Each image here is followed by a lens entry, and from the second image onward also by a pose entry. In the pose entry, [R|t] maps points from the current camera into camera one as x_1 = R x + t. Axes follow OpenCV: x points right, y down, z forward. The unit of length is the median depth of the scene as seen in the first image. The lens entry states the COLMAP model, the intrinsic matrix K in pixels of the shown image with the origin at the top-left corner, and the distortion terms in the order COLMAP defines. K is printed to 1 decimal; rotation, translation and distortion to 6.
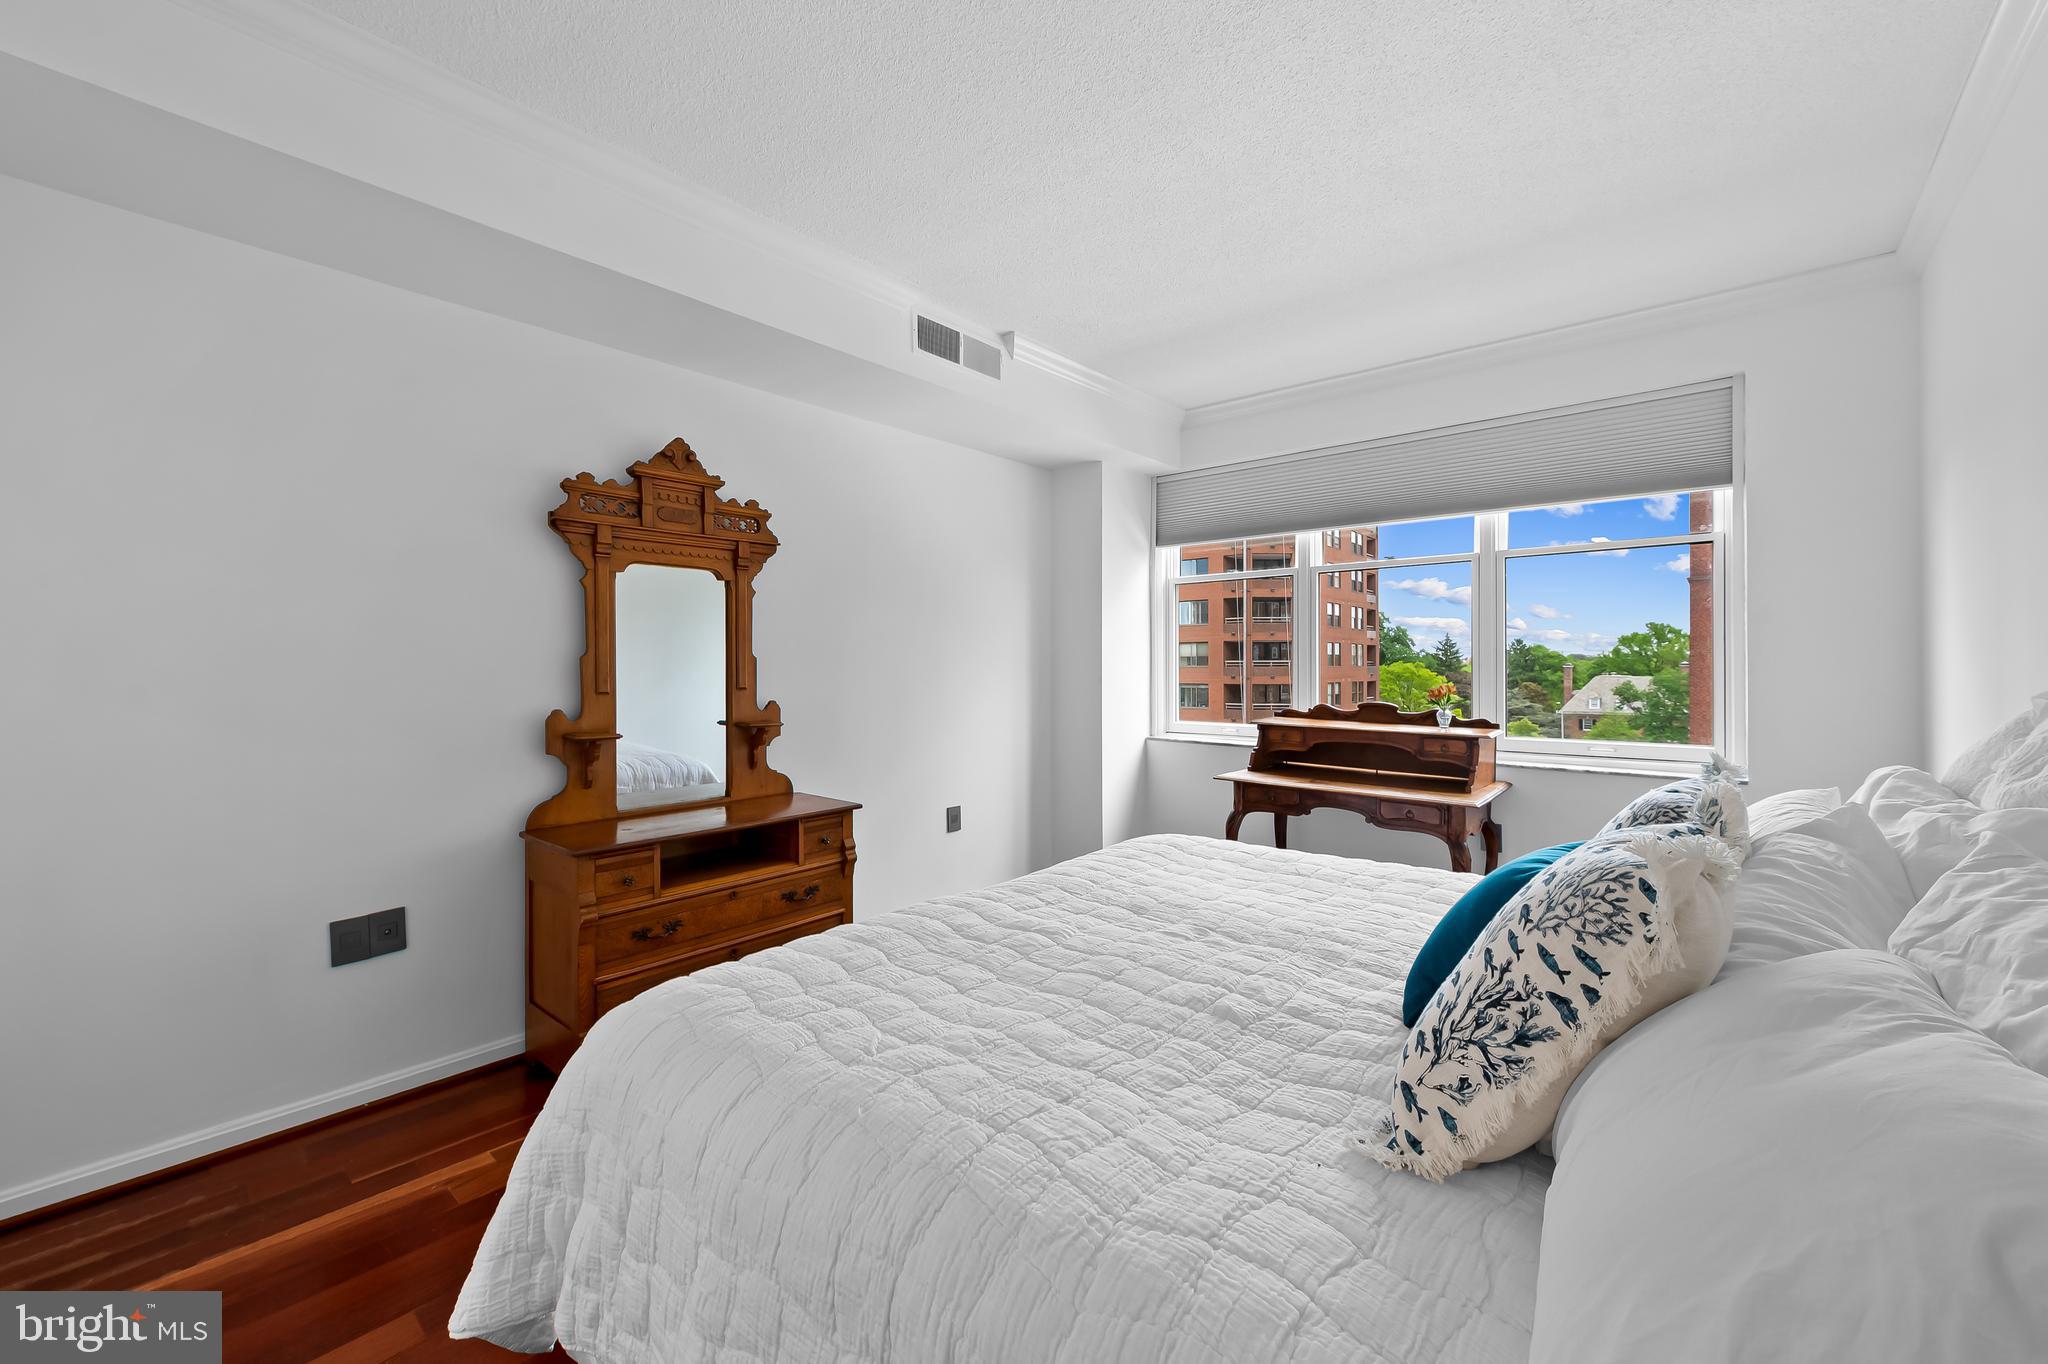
lens RADIAL K [[809.3, 0, 1029.7], [0, 809.3, 660.6], [0, 0, 1]] dist [0.011117, -0.001569]
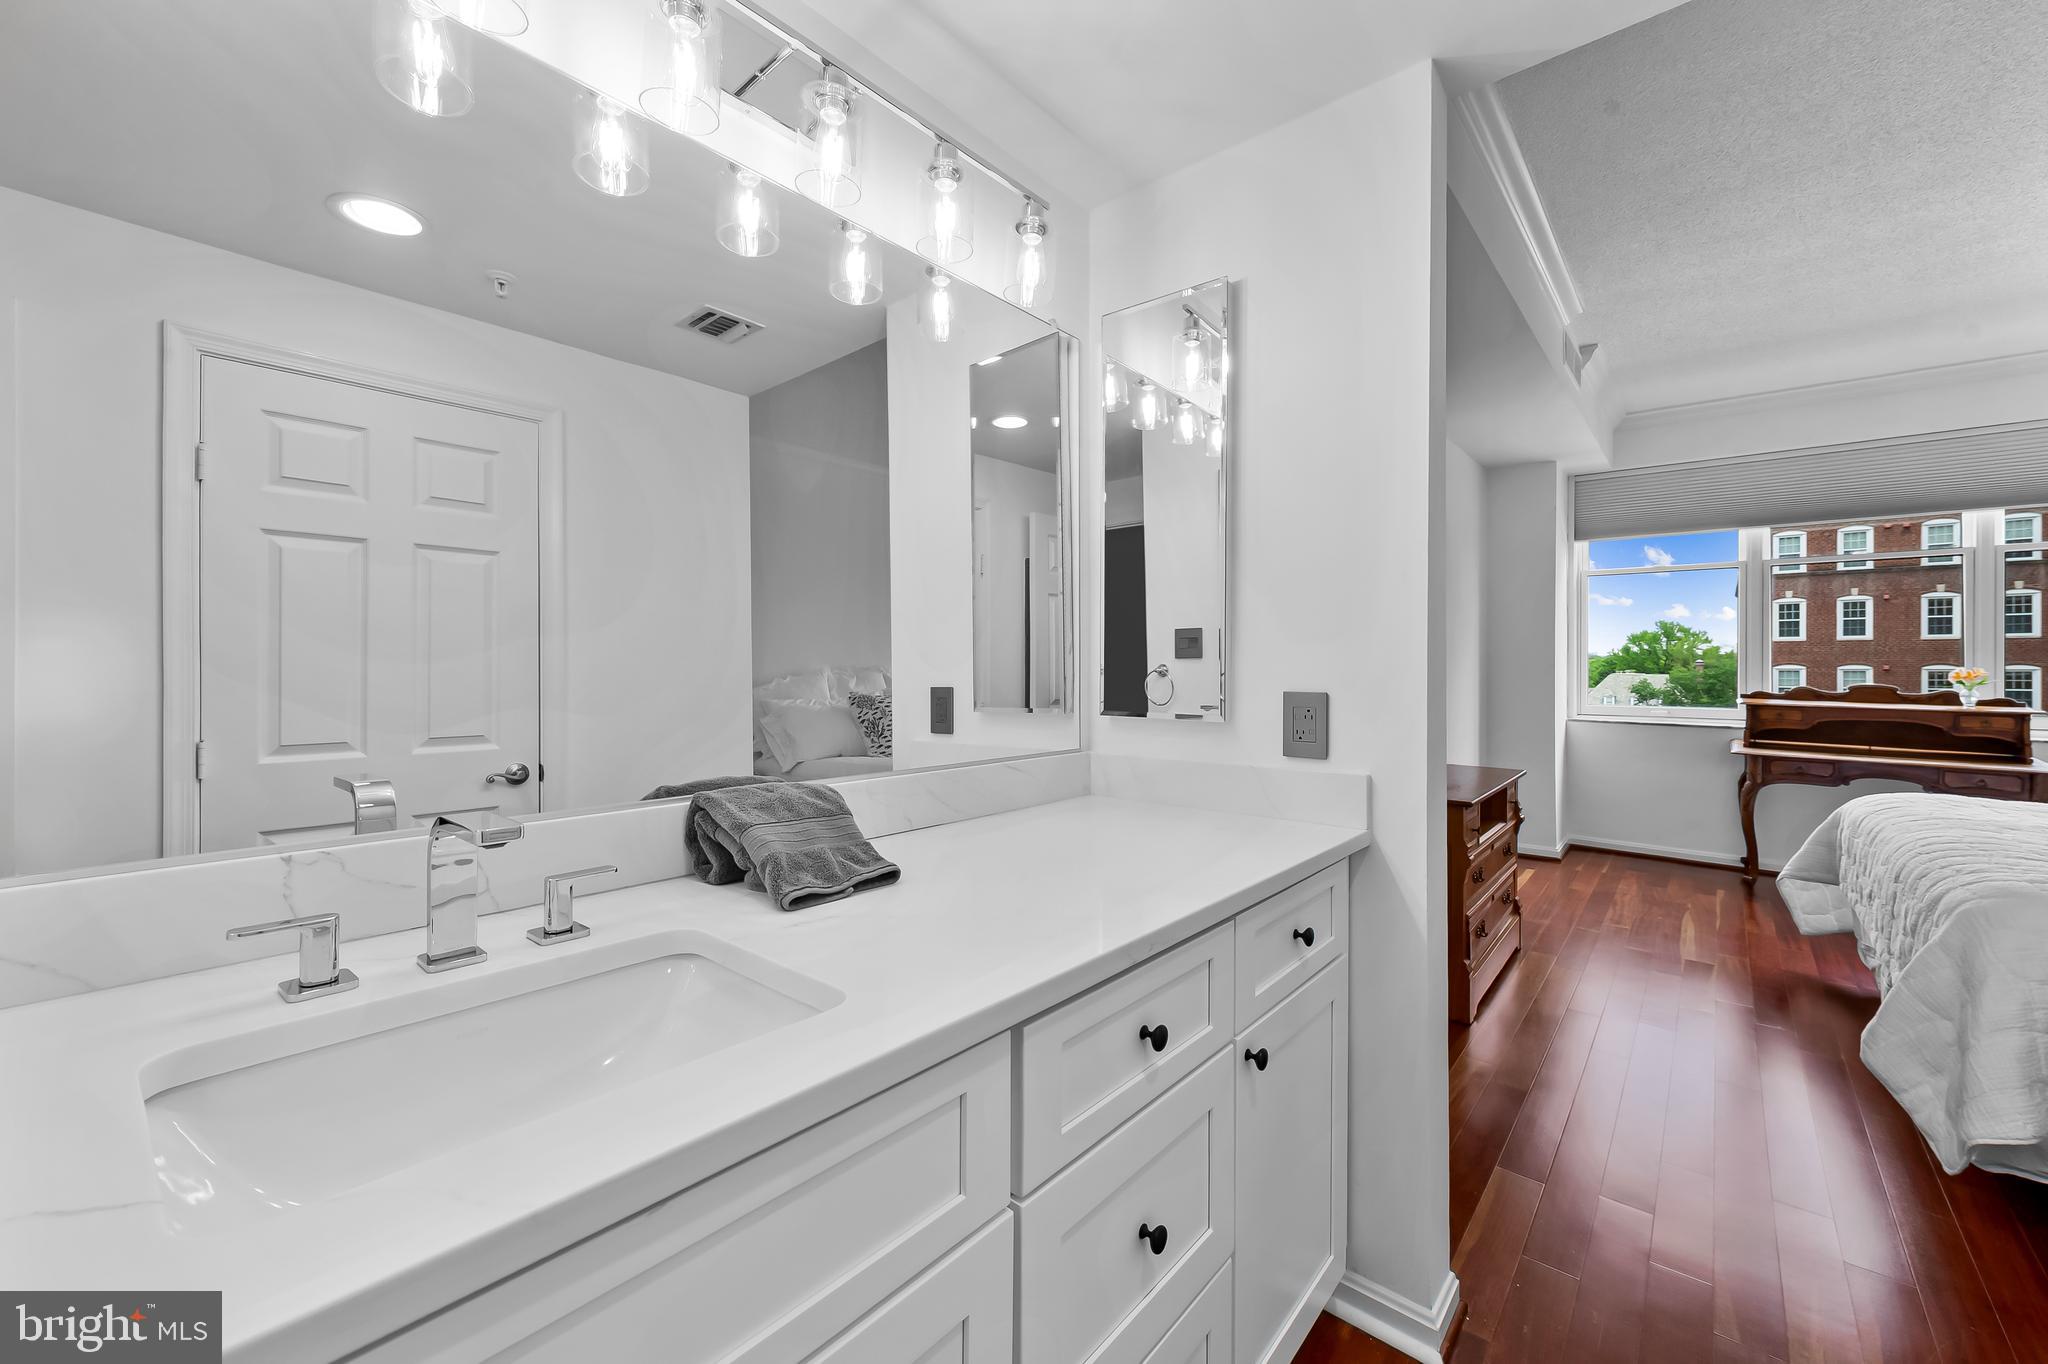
lens RADIAL K [[809.3, 0, 1039.5], [0, 809.3, 666.2], [0, 0, 1]] dist [0.011117, -0.001569]
pose [[0.999913, 0.004352, 0.012484, -0.683914], [-0.004497, 0.999923, 0.011594, 0.018766], [-0.012433, -0.011649, 0.999855, -0.082852]]
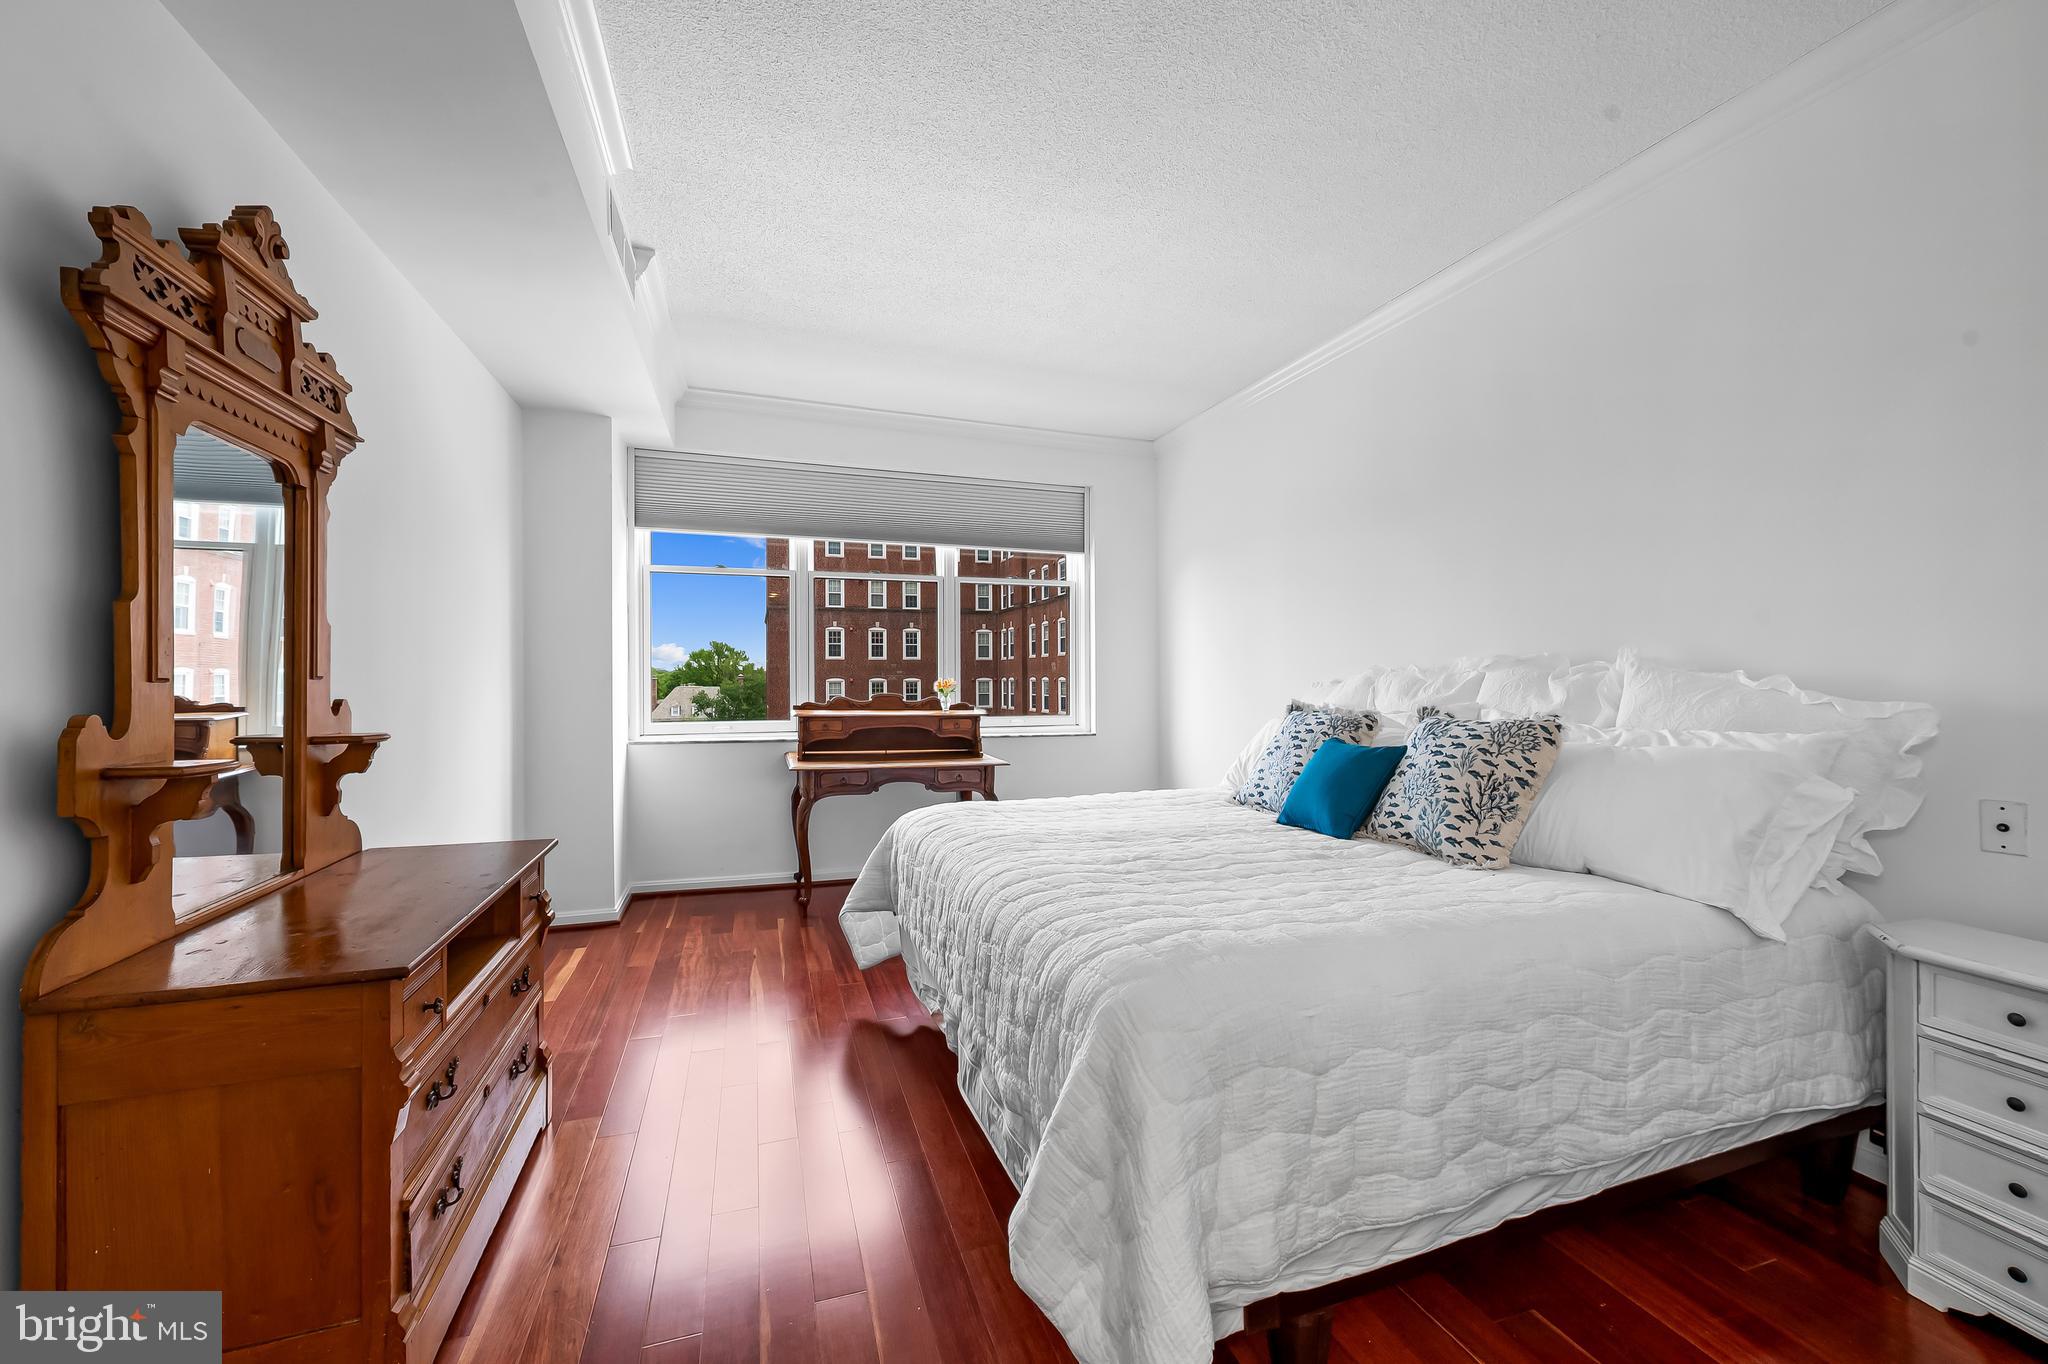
lens RADIAL K [[809.3, 0, 1019.0], [0, 809.3, 678.6], [0, 0, 1]] dist [0.011117, -0.001569]
pose [[0.519468, 0.000707, 0.854490, -0.468047], [-0.006484, 0.999974, 0.003114, 0.024302], [-0.854466, -0.007158, 0.519459, 0.213799]]
